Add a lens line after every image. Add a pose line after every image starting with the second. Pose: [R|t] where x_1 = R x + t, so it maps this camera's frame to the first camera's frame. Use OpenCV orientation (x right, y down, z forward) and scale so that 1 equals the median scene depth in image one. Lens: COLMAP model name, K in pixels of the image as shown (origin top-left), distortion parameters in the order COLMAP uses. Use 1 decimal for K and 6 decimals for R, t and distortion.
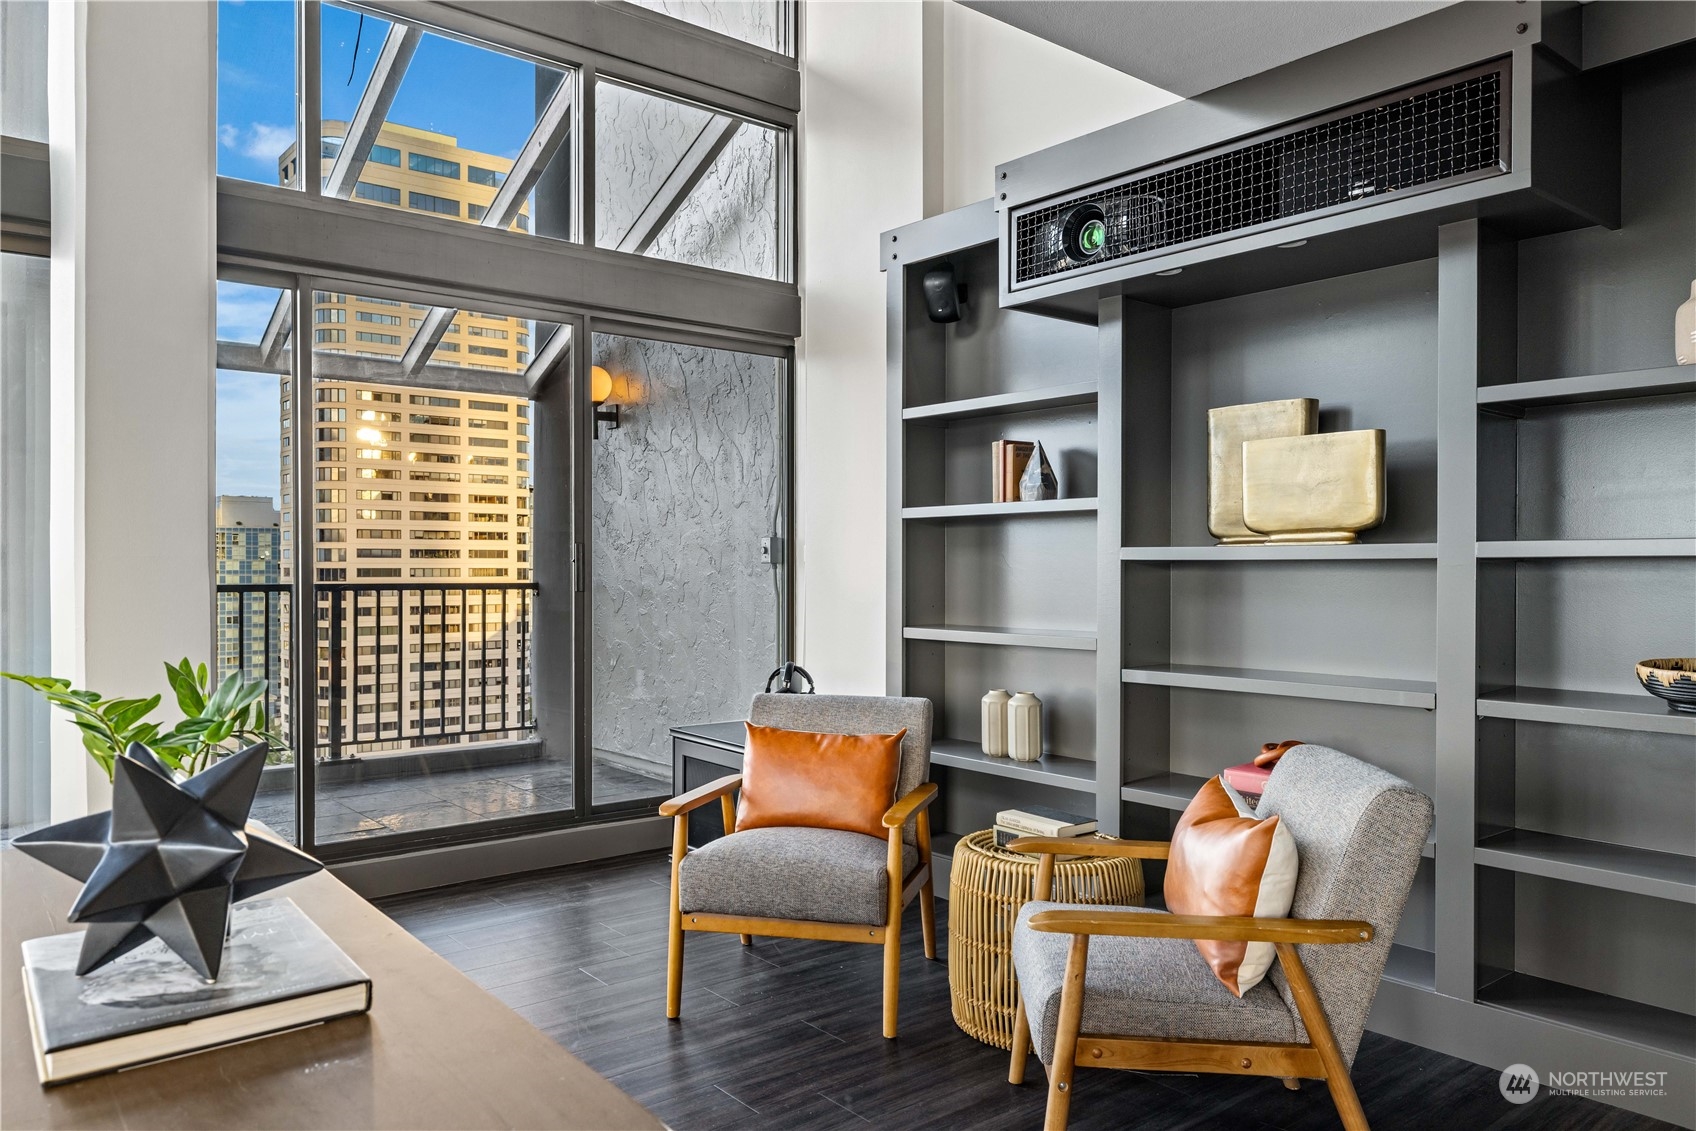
lens RADIAL K [[1175.0, 0, 820.0], [0, 1175.0, 582.0], [0, 0, 1]] dist [-0.003669, 0.002080]
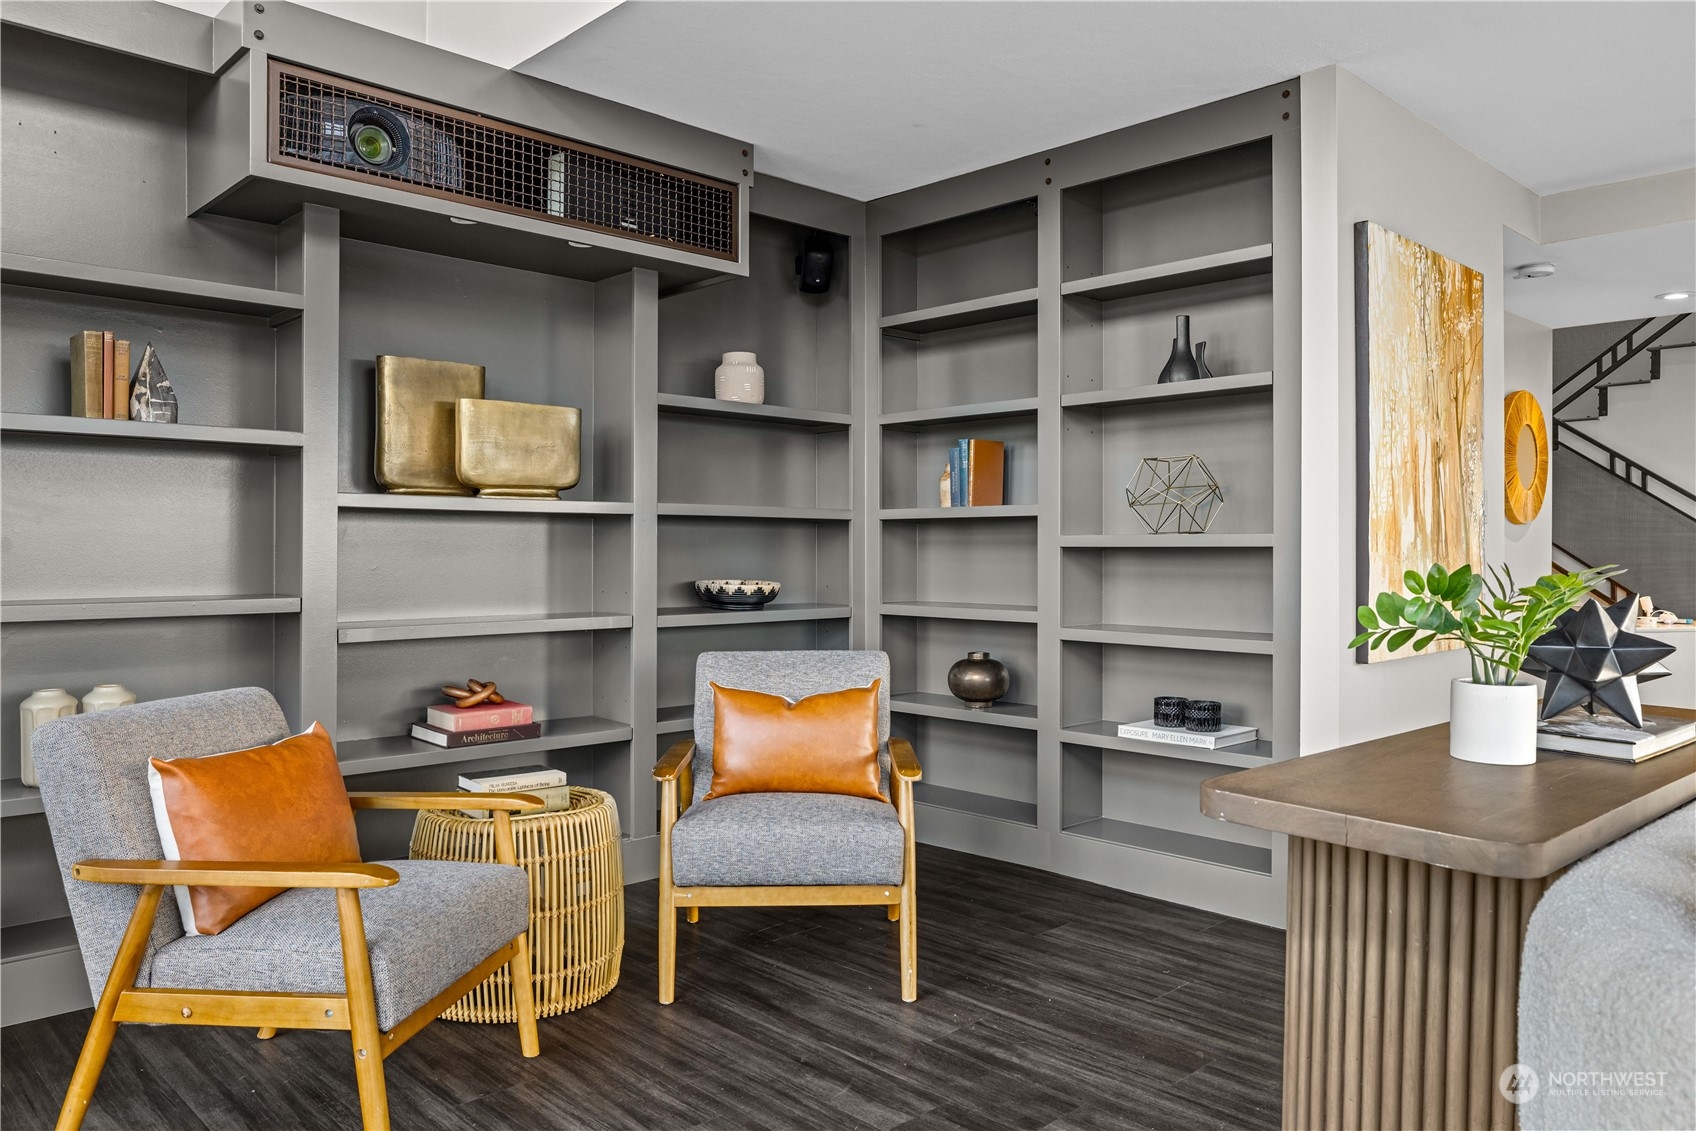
lens RADIAL K [[1231.3, 0, 837.2], [0, 1231.3, 553.0], [0, 0, 1]] dist [0.002804, -0.006390]
pose [[-0.096778, -0.002184, 0.995304, -0.884178], [0.009401, 0.999951, 0.003108, 0.021550], [-0.995262, 0.009657, -0.096753, 0.893261]]
